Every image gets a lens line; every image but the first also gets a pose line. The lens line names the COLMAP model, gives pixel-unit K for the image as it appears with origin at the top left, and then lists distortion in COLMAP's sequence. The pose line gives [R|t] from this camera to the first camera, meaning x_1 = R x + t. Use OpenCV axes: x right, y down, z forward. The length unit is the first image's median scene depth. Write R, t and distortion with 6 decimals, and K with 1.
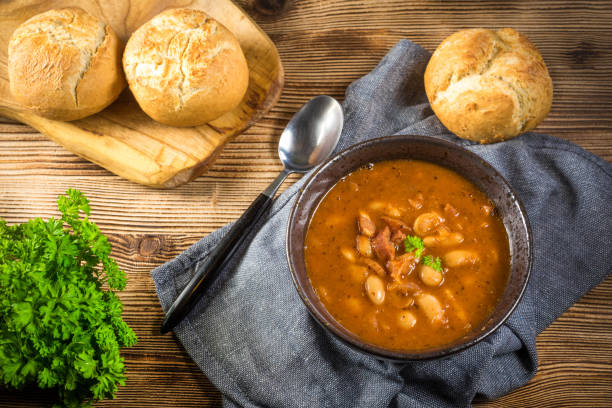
lens RADIAL K [[888.7, 0, 306.0], [0, 888.7, 204.0], [0, 0, 1]] dist [0.013947, 0.103915]
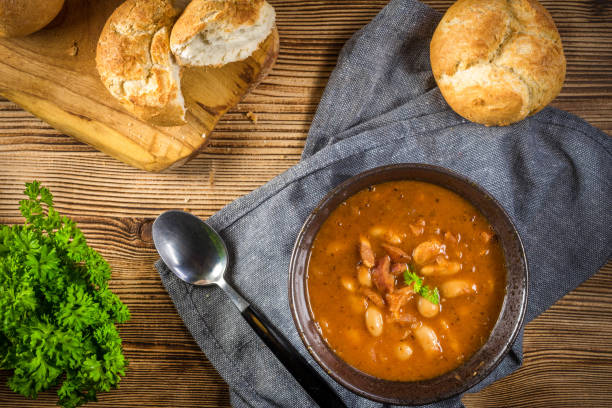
lens RADIAL K [[888.7, 0, 306.0], [0, 888.7, 204.0], [0, 0, 1]] dist [0.013947, 0.103915]
pose [[0.999805, -0.014315, 0.013586, -0.012807], [0.007551, 0.913481, 0.406810, -0.402544], [-0.018234, -0.406629, 0.913412, 0.092041]]
